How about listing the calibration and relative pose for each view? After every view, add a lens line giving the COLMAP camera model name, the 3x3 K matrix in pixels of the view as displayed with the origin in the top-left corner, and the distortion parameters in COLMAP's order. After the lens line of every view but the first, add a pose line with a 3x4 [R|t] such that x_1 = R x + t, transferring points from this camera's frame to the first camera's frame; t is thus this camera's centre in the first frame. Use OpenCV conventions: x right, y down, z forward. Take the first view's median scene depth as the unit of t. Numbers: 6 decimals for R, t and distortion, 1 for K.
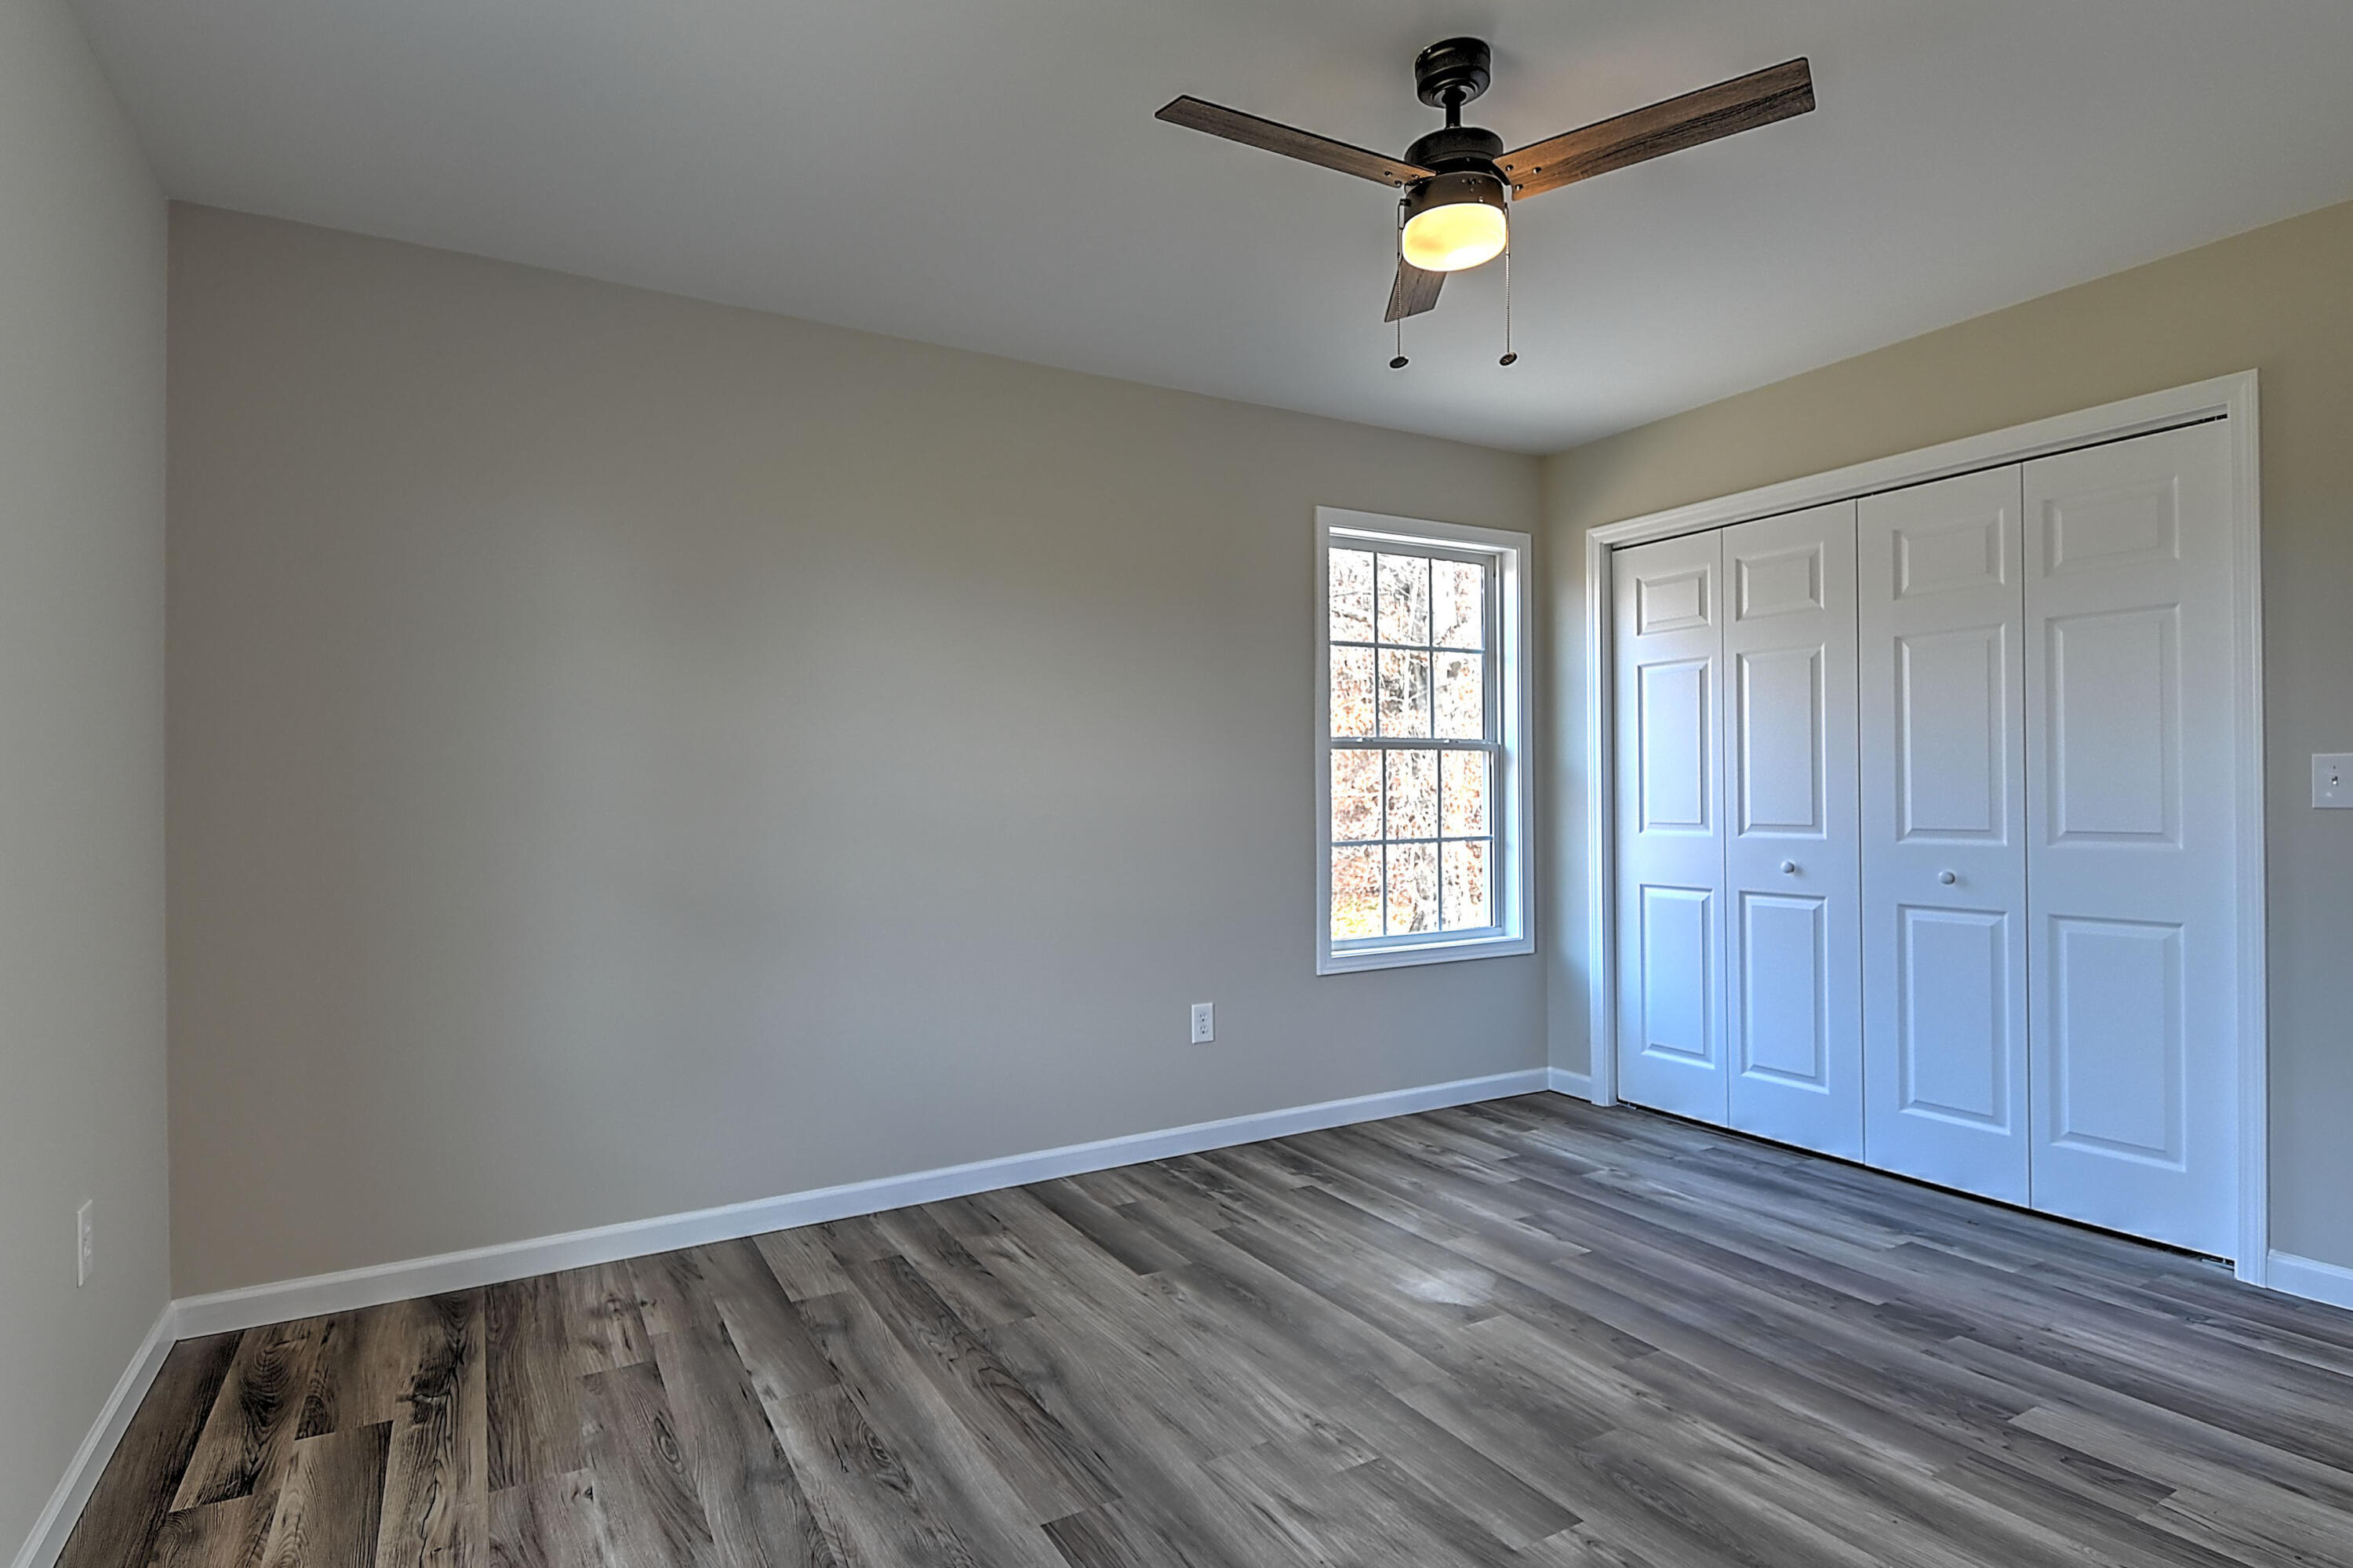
lens RADIAL K [[1217.5, 0, 1182.6], [0, 1217.5, 789.2], [0, 0, 1]] dist [-0.003573, -0.001936]
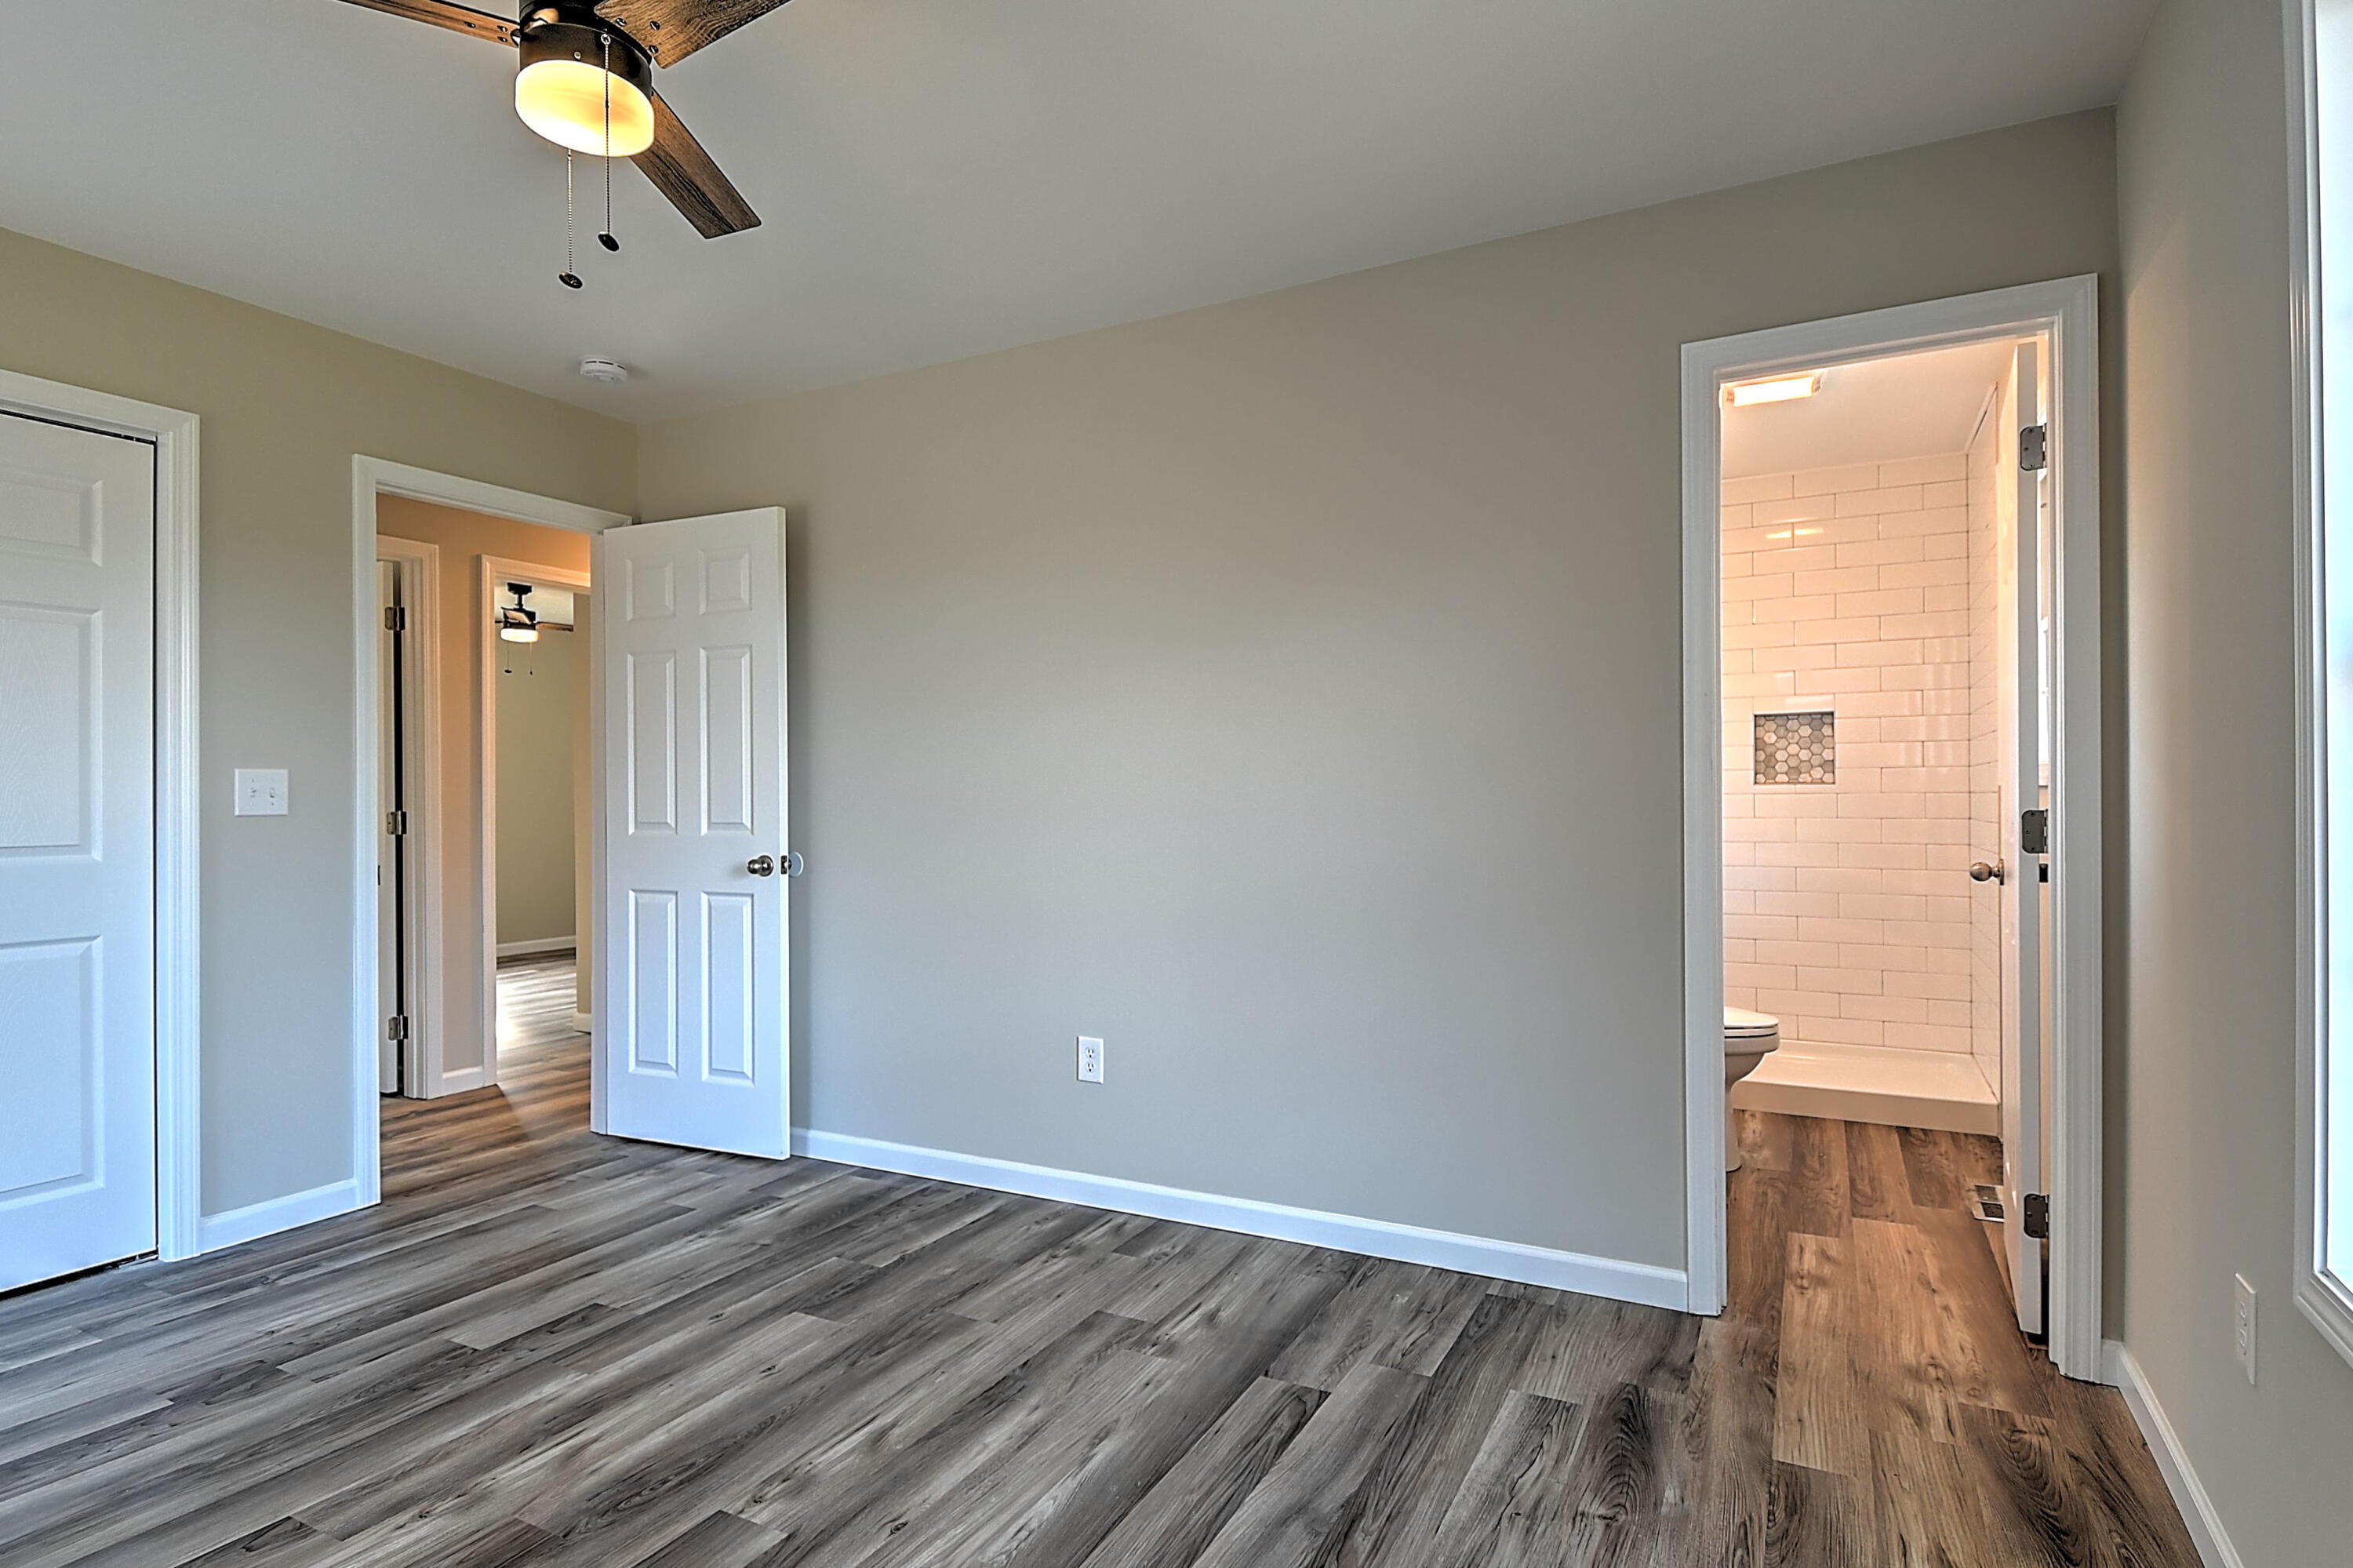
lens RADIAL K [[1217.5, 0, 1182.8], [0, 1217.5, 797.2], [0, 0, 1]] dist [-0.003573, -0.001936]
pose [[-0.549910, 0.012345, 0.835133, -0.565761], [-0.000446, 0.999886, -0.015074, 0.015207], [-0.835224, -0.008662, -0.549842, 0.947258]]
